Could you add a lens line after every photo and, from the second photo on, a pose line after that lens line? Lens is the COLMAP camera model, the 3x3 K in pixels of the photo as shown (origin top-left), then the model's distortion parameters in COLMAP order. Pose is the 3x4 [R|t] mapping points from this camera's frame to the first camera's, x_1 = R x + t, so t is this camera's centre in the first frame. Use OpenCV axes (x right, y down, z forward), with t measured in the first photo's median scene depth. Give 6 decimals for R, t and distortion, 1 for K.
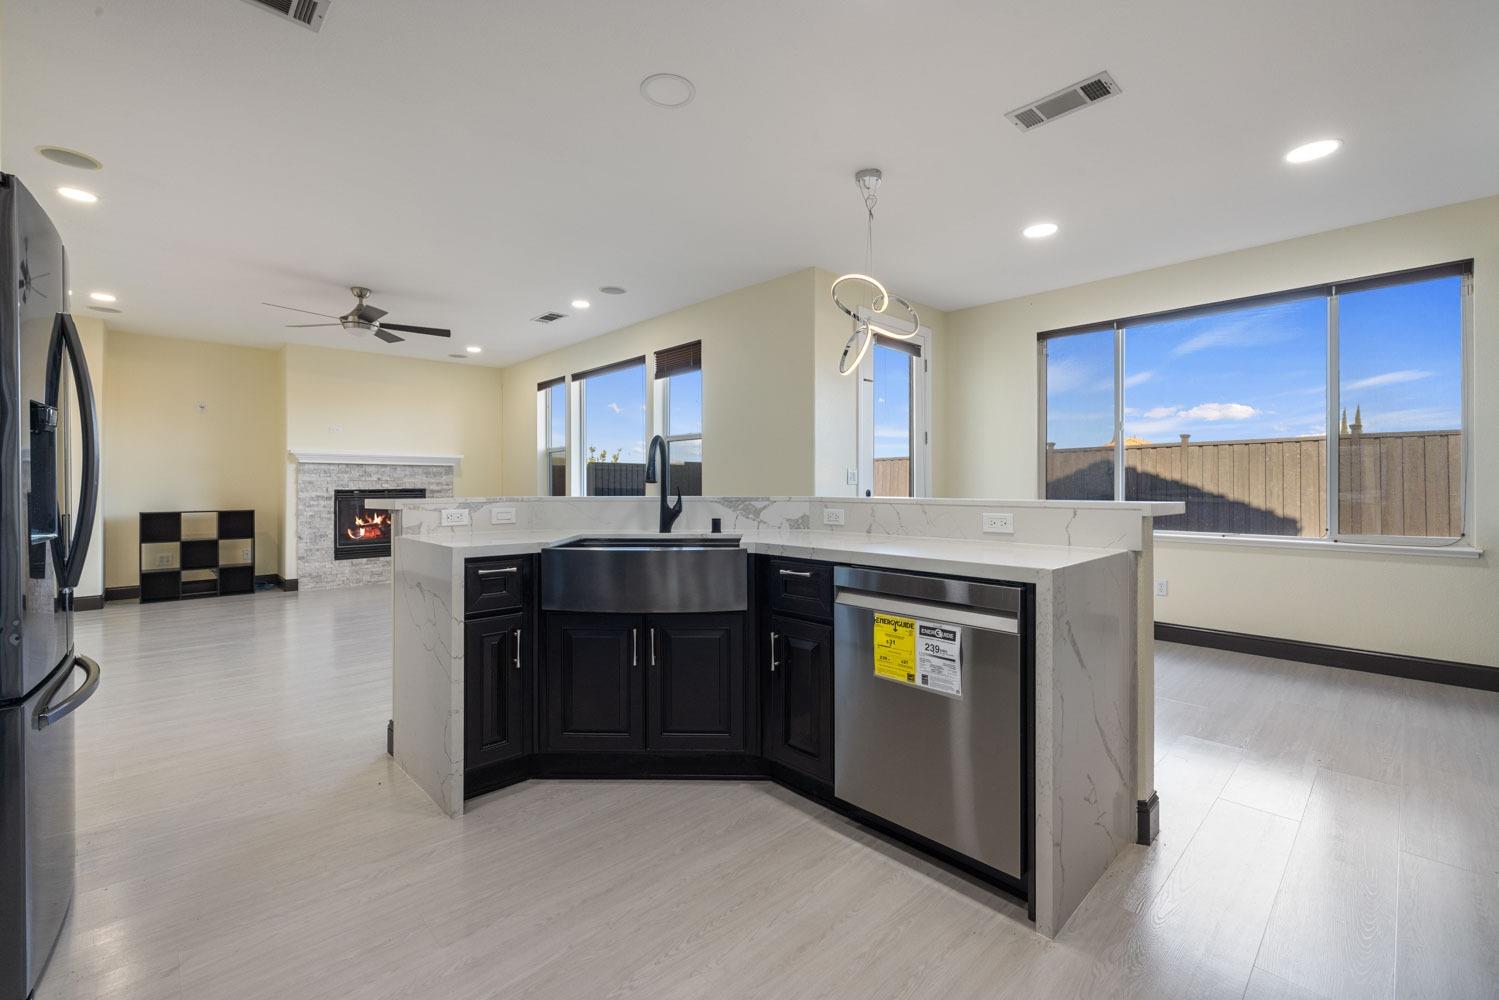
lens RADIAL K [[634.3, 0, 742.1], [0, 634.3, 485.5], [0, 0, 1]] dist [0.004514, 0.000012]
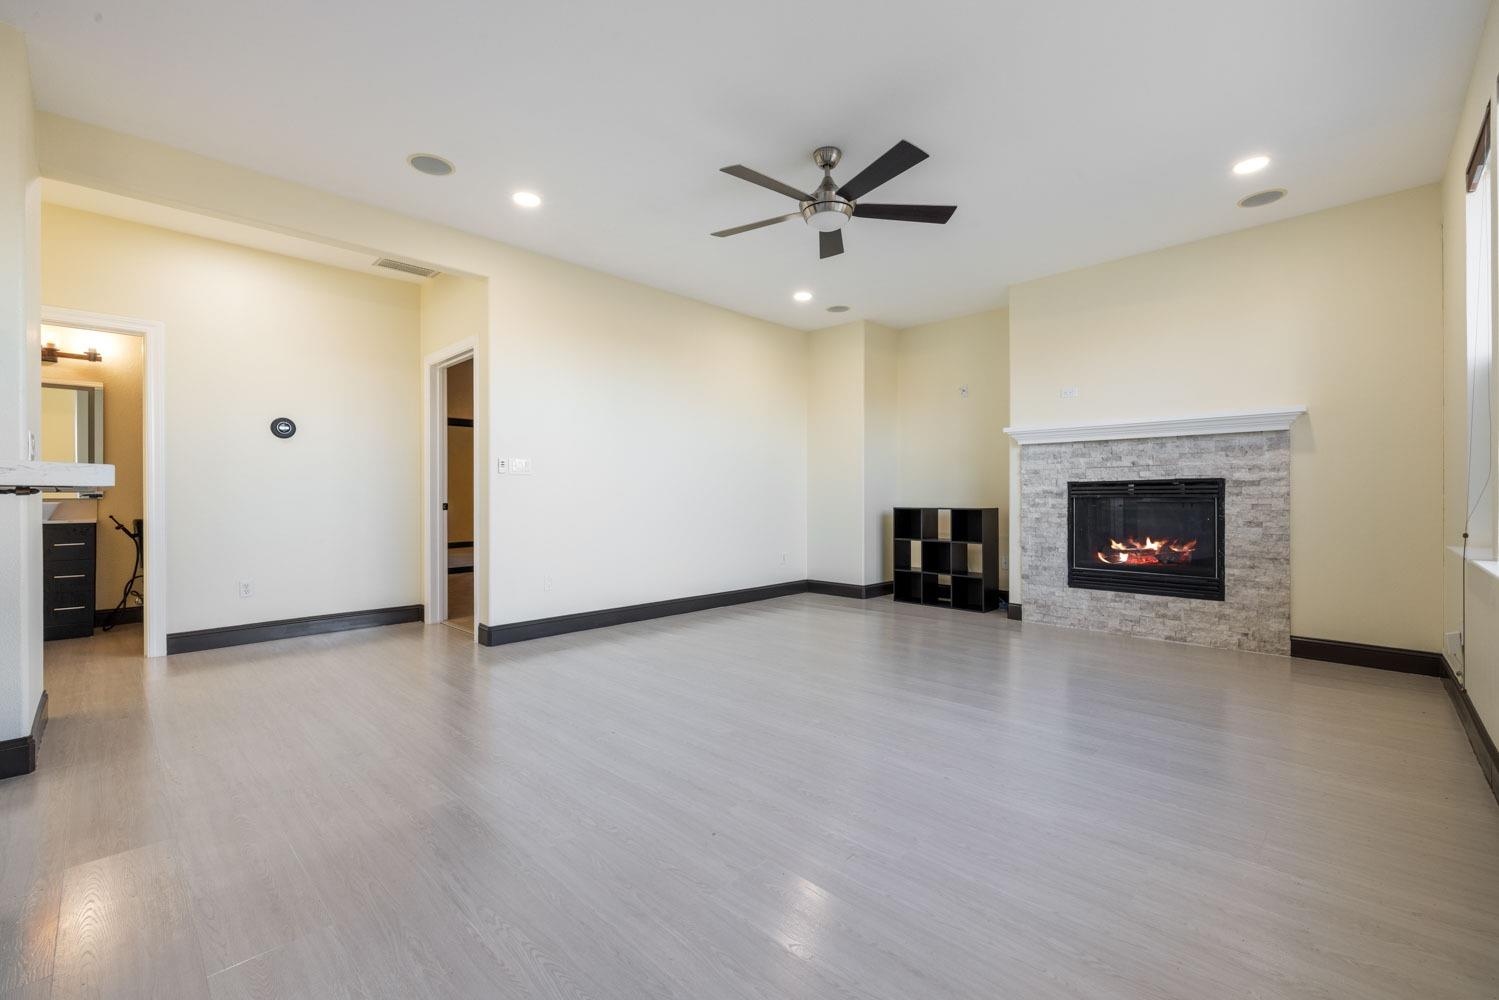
lens RADIAL K [[634.3, 0, 756.9], [0, 634.3, 496.6], [0, 0, 1]] dist [0.004514, 0.000012]
pose [[0.050654, 0.007150, -0.998691, 0.012059], [0.007355, 0.999945, 0.007532, 0.015218], [0.998689, -0.007726, 0.050598, 0.662764]]
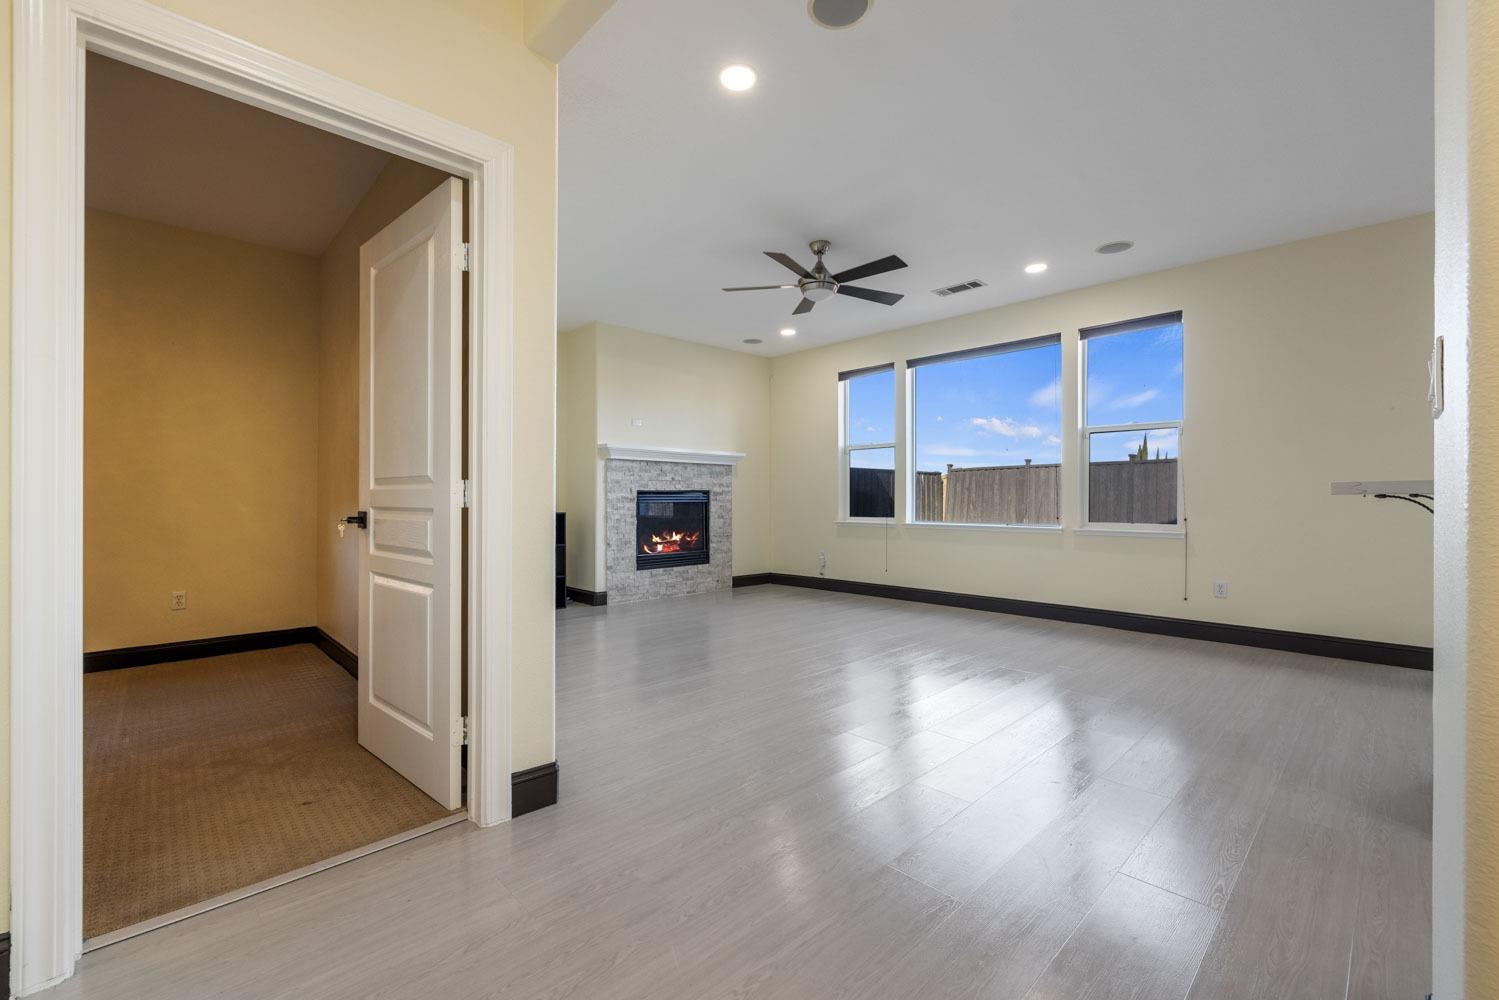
lens RADIAL K [[634.3, 0, 745.7], [0, 634.3, 501.4], [0, 0, 1]] dist [0.004514, 0.000012]
pose [[0.999969, 0.003596, 0.006990, -0.515132], [-0.003641, 0.999973, 0.006399, 0.016414], [-0.006967, -0.006425, 0.999955, 0.124968]]
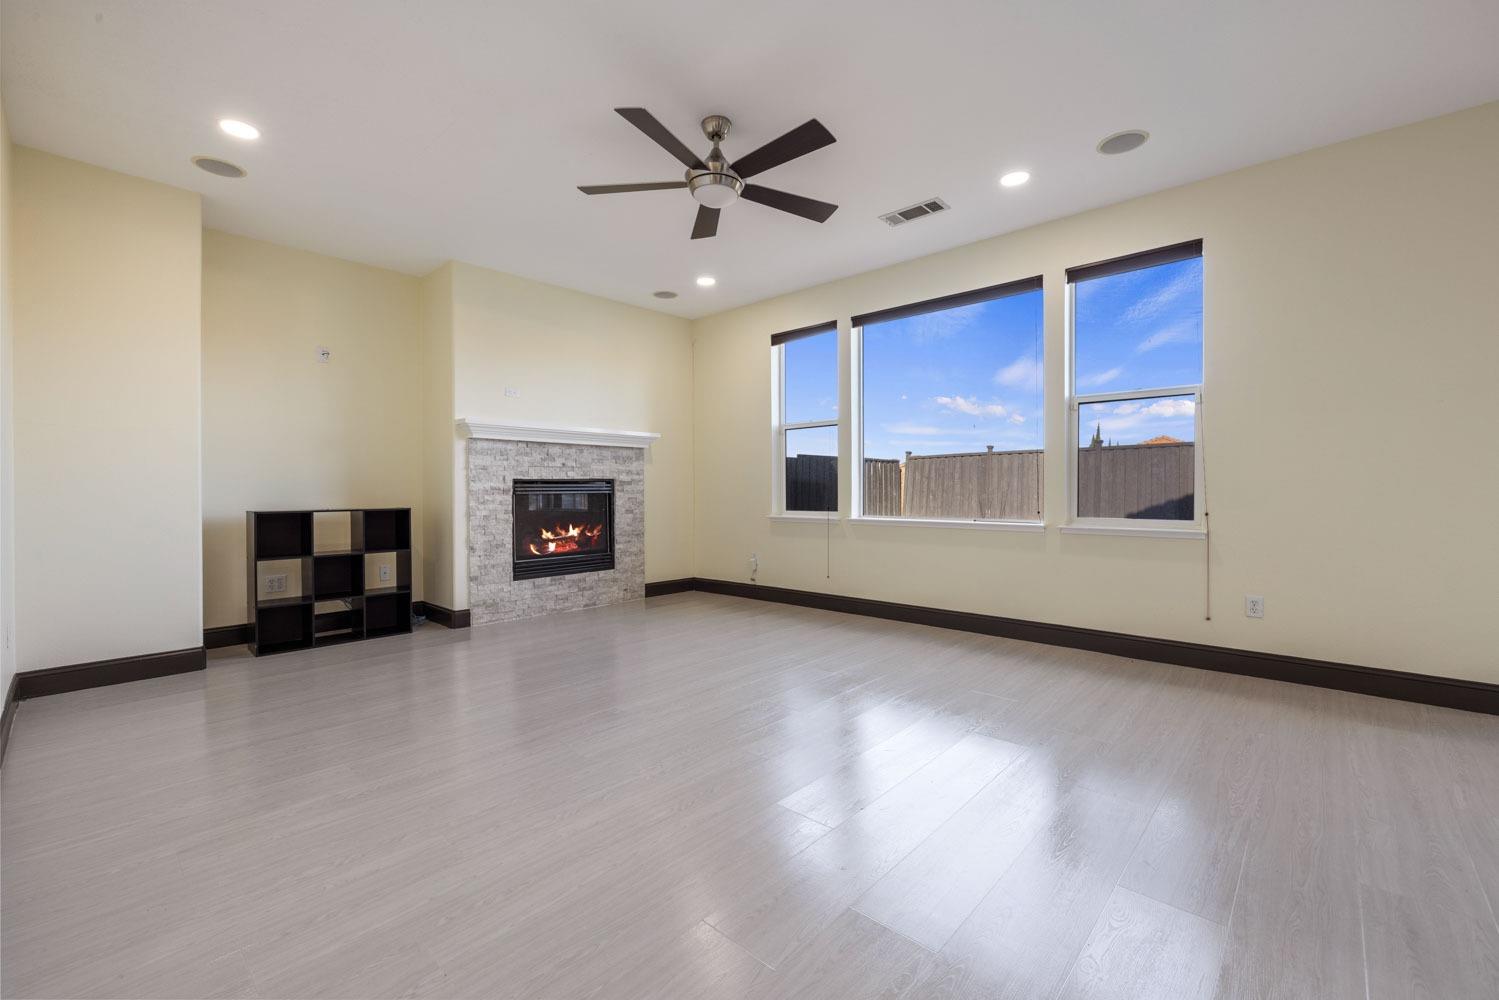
lens RADIAL K [[634.3, 0, 744.7], [0, 634.3, 497.8], [0, 0, 1]] dist [0.004514, 0.000012]
pose [[0.998042, -0.000743, 0.062547, -0.448645], [-0.000273, 0.999868, 0.016245, 0.016401], [-0.062551, -0.016230, 0.997910, 0.305620]]
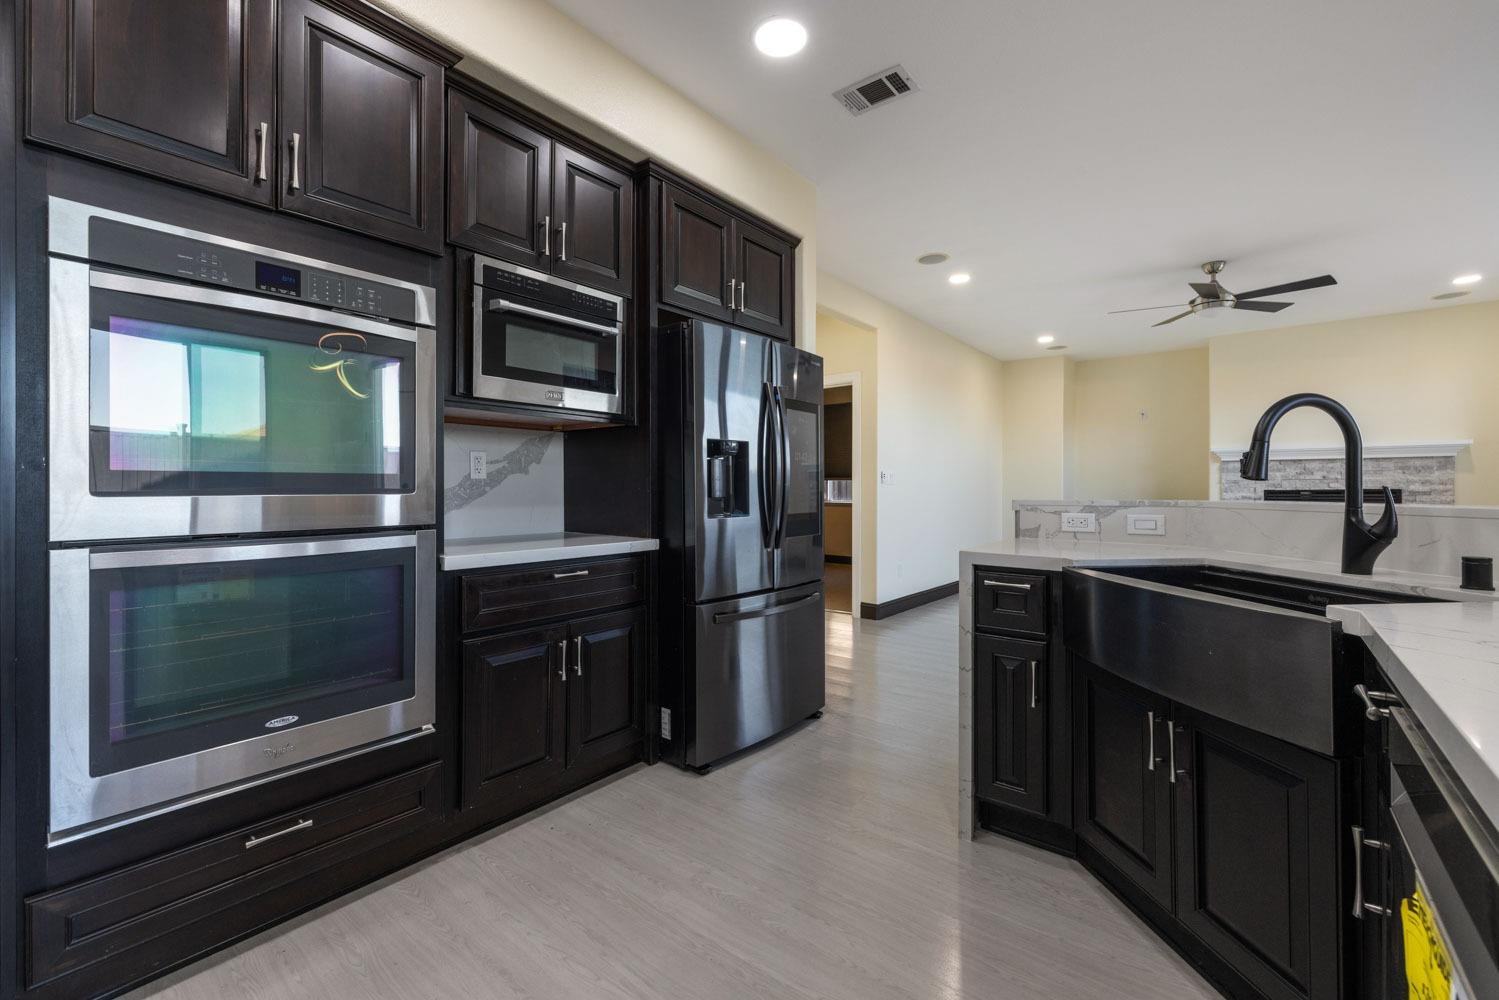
lens RADIAL K [[634.3, 0, 756.0], [0, 634.3, 489.3], [0, 0, 1]] dist [0.004514, 0.000012]
pose [[0.147688, 0.003589, -0.989028, 0.135151], [0.002240, 0.999990, 0.003963, 0.000460], [0.989031, -0.002801, 0.147678, 0.175398]]
